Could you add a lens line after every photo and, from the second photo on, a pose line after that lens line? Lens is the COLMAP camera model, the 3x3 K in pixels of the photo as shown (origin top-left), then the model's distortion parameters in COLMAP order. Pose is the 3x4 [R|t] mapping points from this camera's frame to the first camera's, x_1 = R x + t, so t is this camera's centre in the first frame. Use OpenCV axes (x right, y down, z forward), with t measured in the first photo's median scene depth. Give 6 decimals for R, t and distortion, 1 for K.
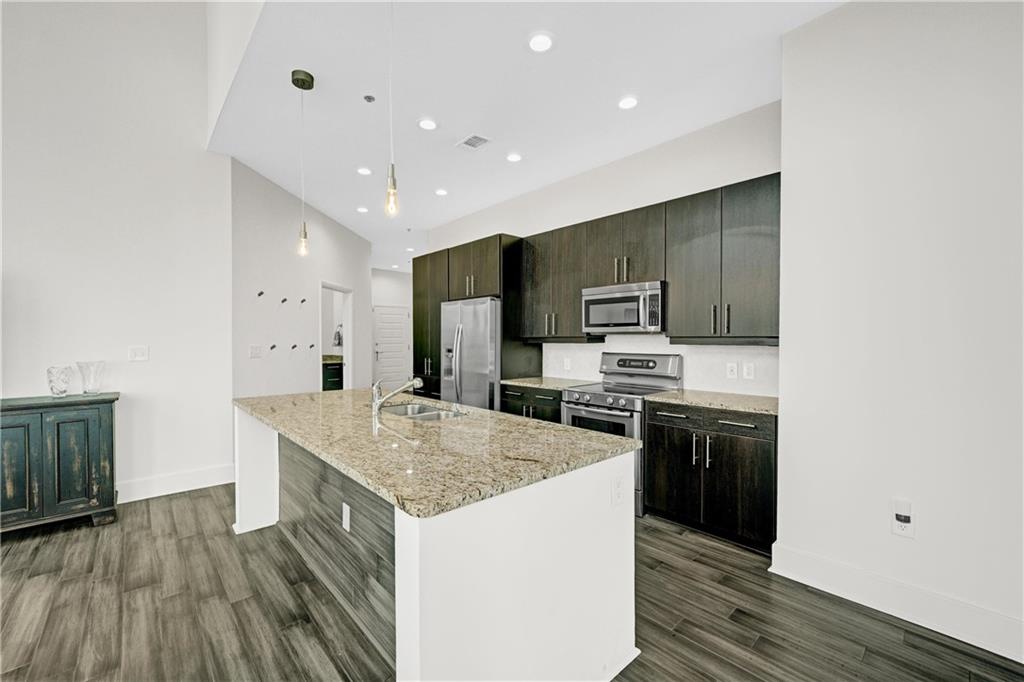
lens RADIAL K [[412.8, 0, 511.5], [0, 412.8, 349.7], [0, 0, 1]] dist [-0.001222, 0.001318]
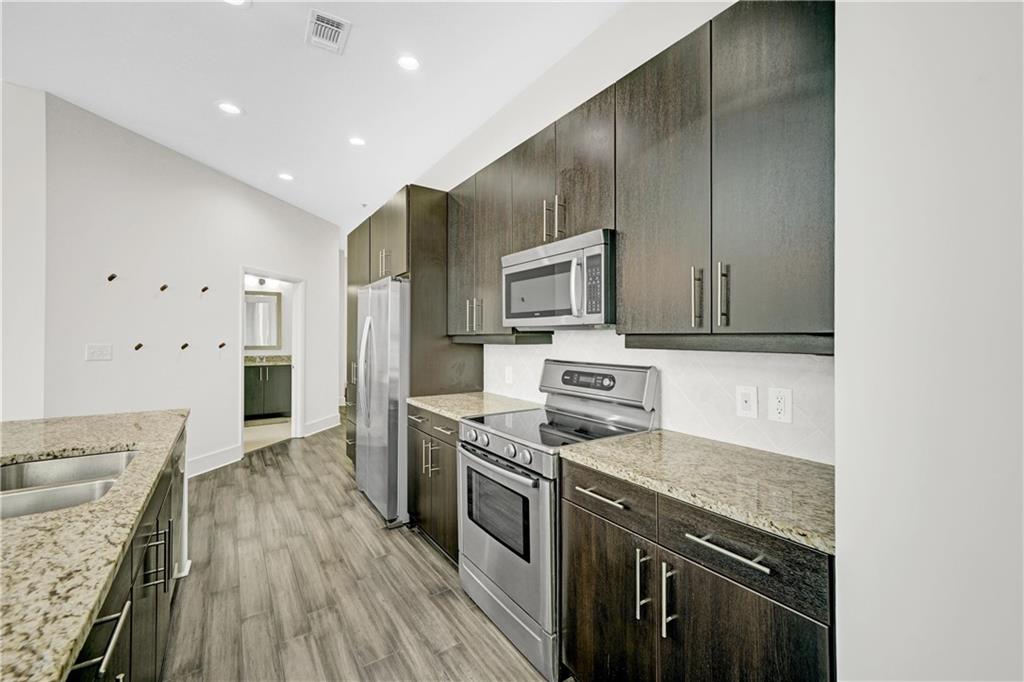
lens RADIAL K [[412.8, 0, 510.5], [0, 412.8, 338.1], [0, 0, 1]] dist [-0.001222, 0.001318]
pose [[0.990992, 0.005147, -0.133822, 0.276041], [-0.008540, 0.999656, -0.024794, -0.010335], [0.133648, 0.025713, 0.990695, 0.403353]]
